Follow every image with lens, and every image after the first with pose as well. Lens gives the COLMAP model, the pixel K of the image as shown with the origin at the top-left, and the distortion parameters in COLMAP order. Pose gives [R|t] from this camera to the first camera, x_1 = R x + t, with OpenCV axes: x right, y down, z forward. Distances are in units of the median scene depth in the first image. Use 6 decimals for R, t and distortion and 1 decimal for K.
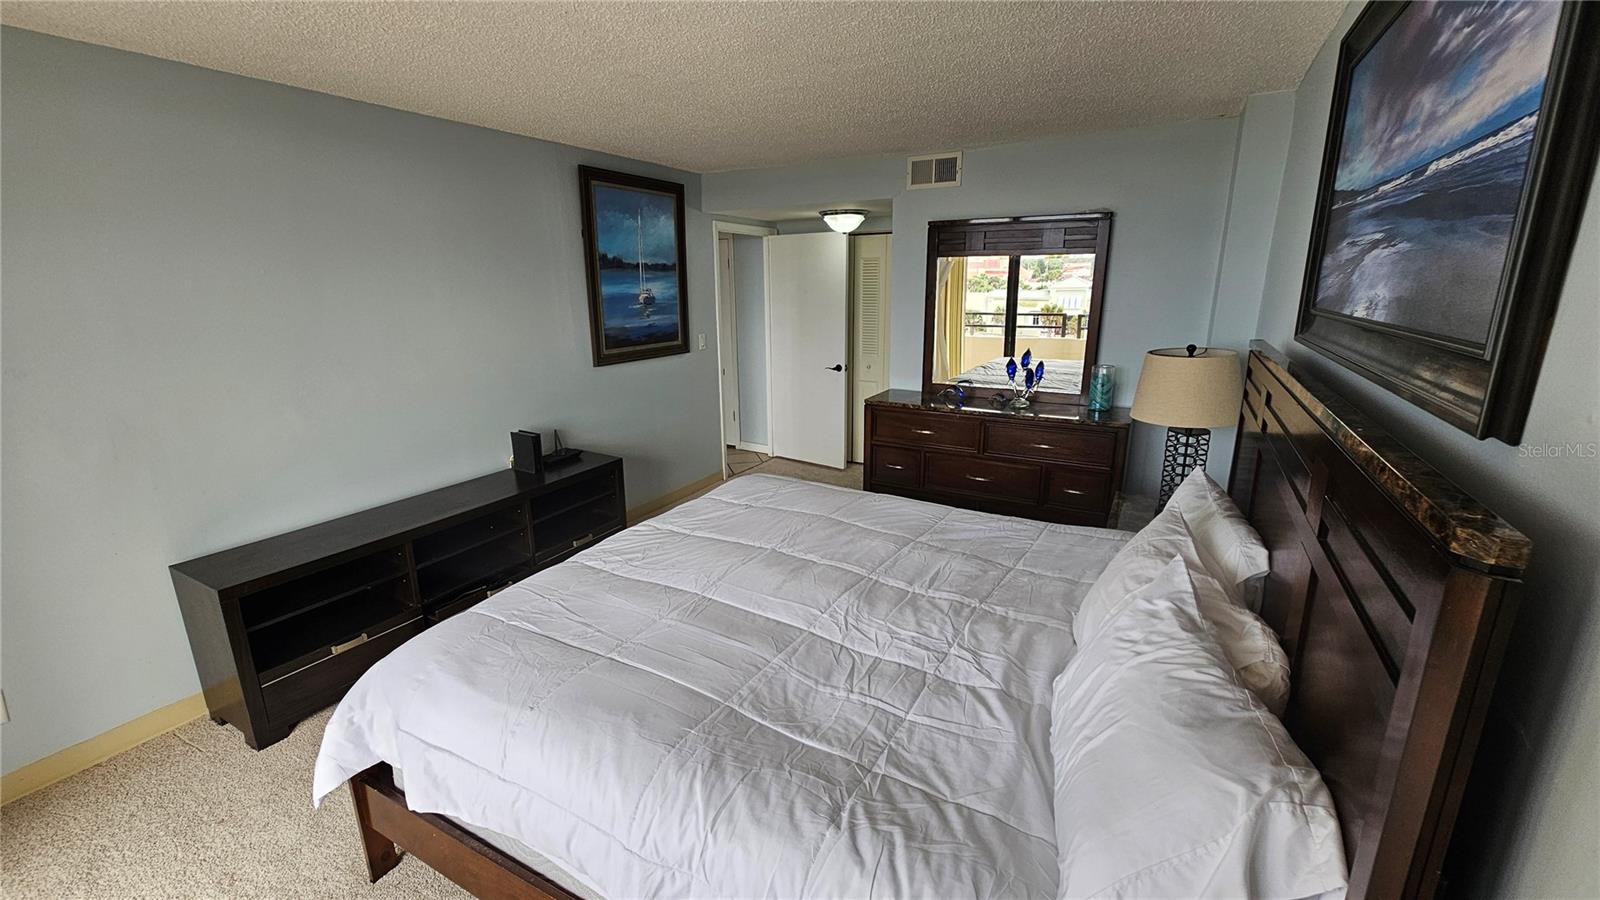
lens RADIAL K [[652.2, 0, 797.0], [0, 652.2, 452.9], [0, 0, 1]] dist [-0.001493, 0.000744]
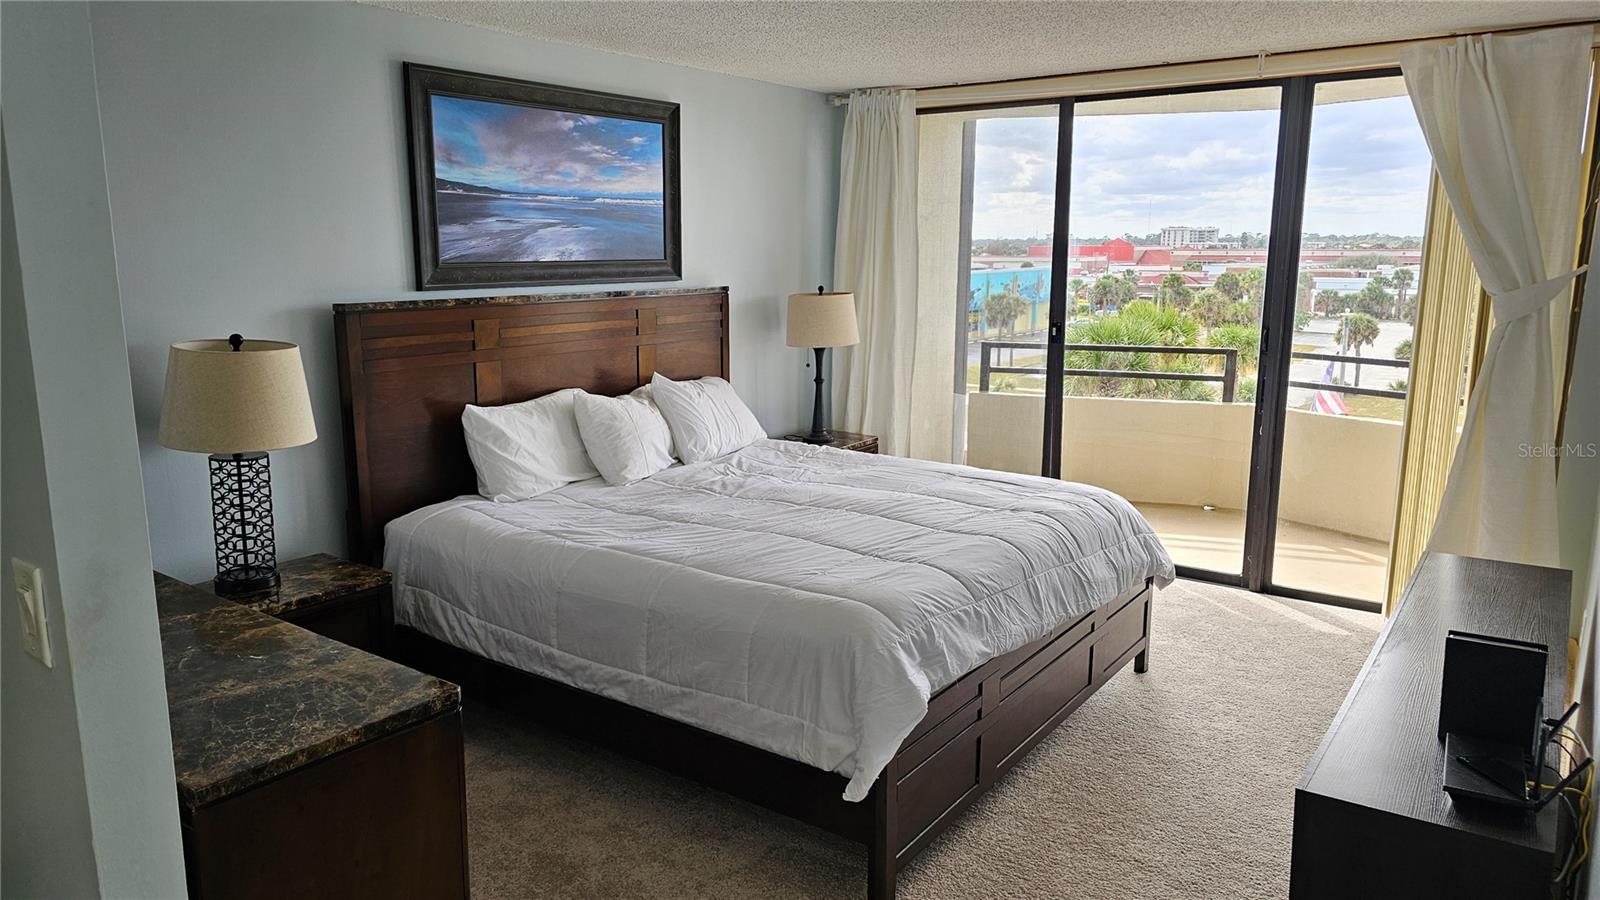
lens RADIAL K [[1079.2, 0, 793.5], [0, 1079.2, 456.0], [0, 0, 1]] dist [0.038903, -0.029988]
pose [[-0.994268, -0.010749, 0.106373, -0.067551], [0.036642, 0.900416, 0.433484, -0.329120], [-0.100439, 0.434897, -0.894861, 1.266840]]
